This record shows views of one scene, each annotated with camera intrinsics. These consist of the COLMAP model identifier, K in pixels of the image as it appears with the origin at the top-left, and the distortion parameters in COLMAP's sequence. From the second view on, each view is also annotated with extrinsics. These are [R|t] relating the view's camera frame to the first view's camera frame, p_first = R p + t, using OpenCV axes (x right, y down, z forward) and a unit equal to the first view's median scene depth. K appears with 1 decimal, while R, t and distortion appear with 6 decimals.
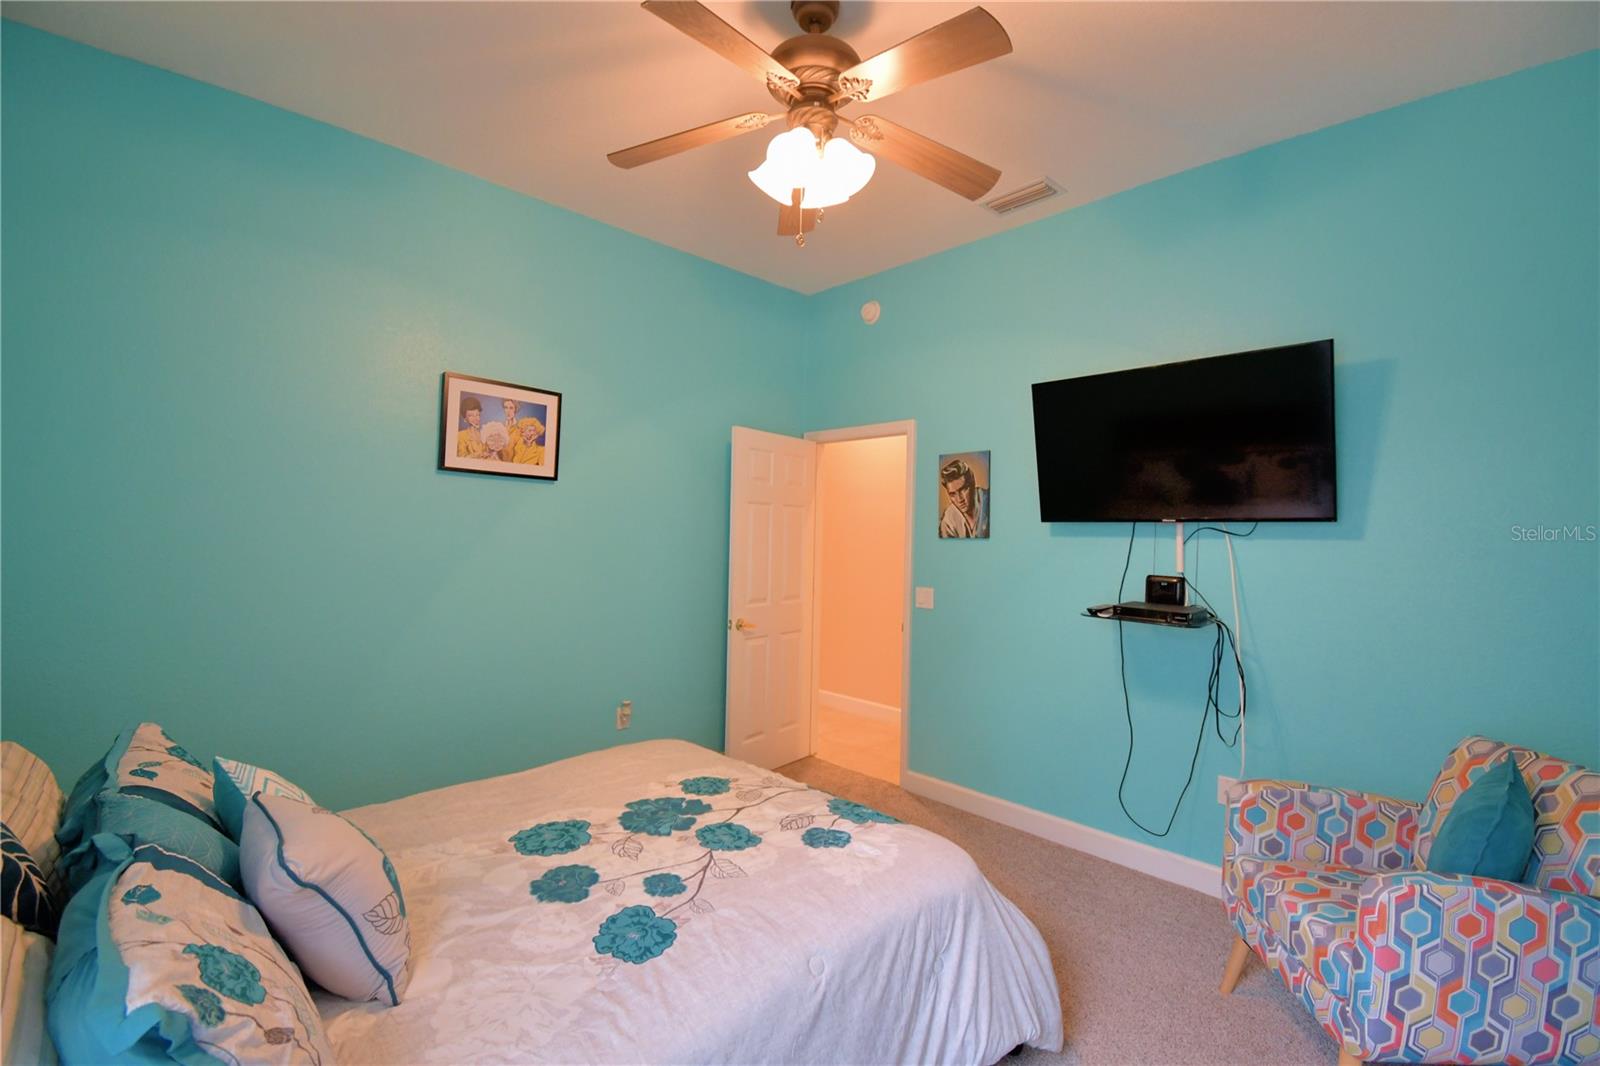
lens RADIAL K [[705.7, 0, 796.8], [0, 705.7, 533.1], [0, 0, 1]] dist [0.019197, -0.027725]
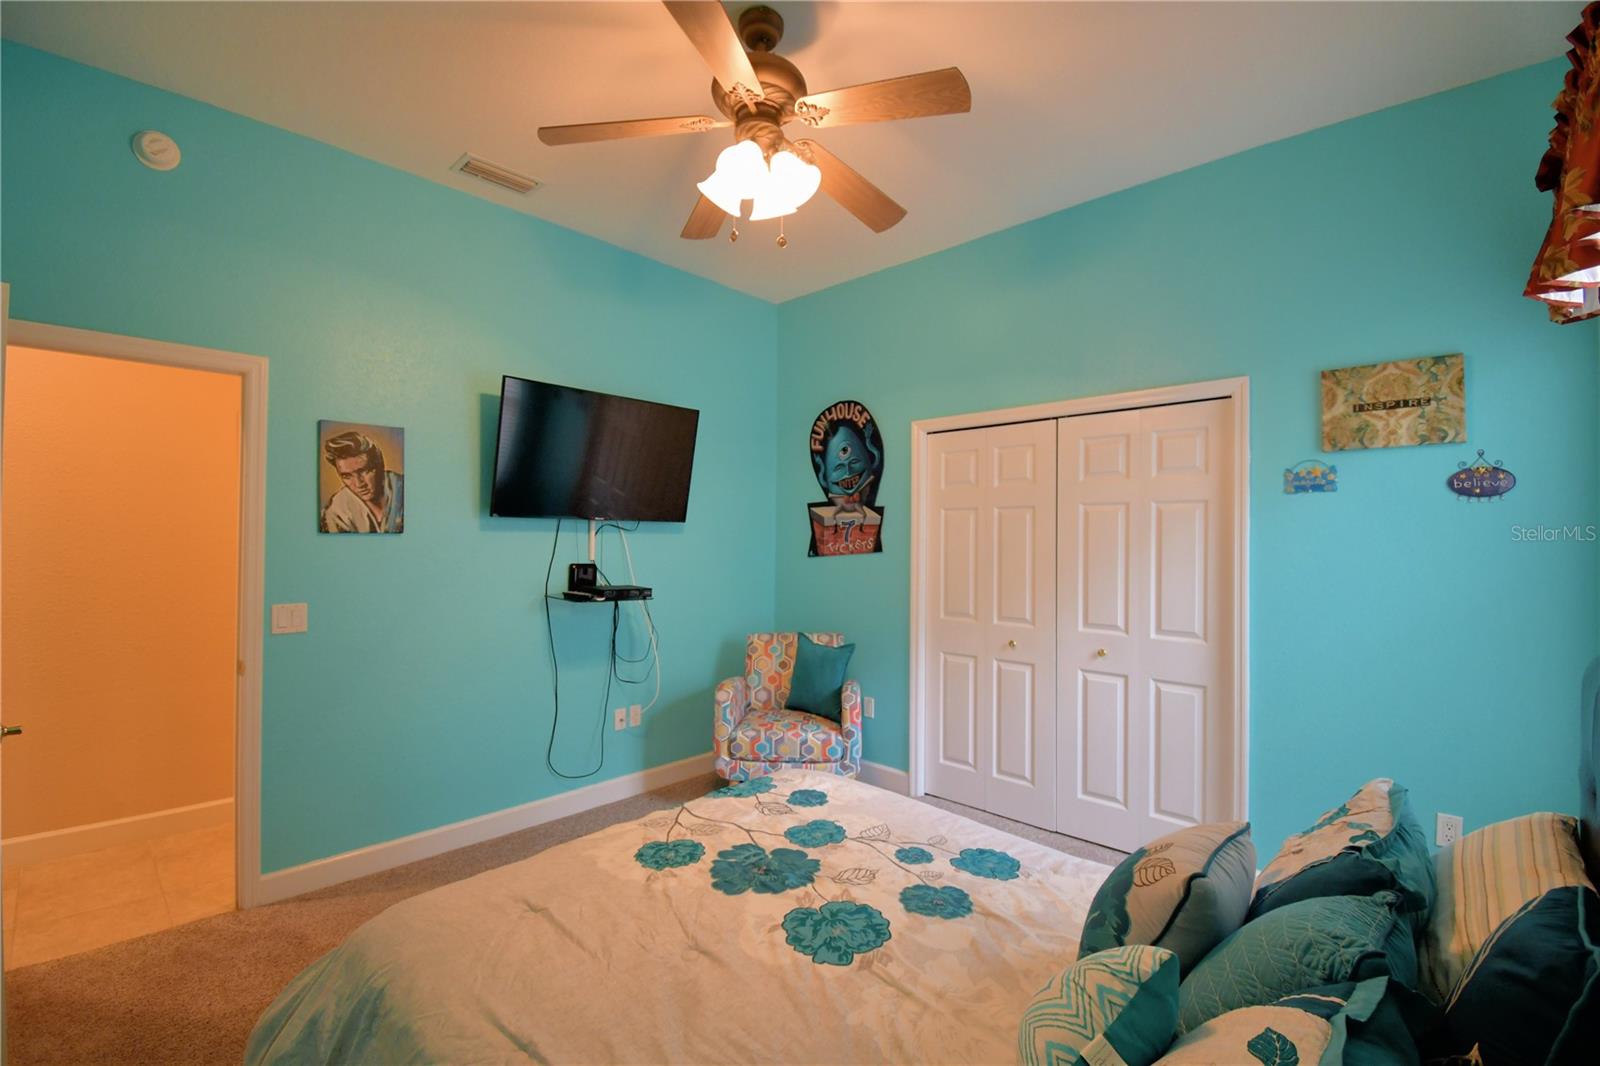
lens RADIAL K [[705.7, 0, 796.8], [0, 705.7, 533.1], [0, 0, 1]] dist [0.019197, -0.027725]
pose [[-0.052768, -0.011238, 0.998544, -0.662449], [-0.014169, 0.999844, 0.010503, -0.009241], [-0.998506, -0.013595, -0.052919, 0.646768]]
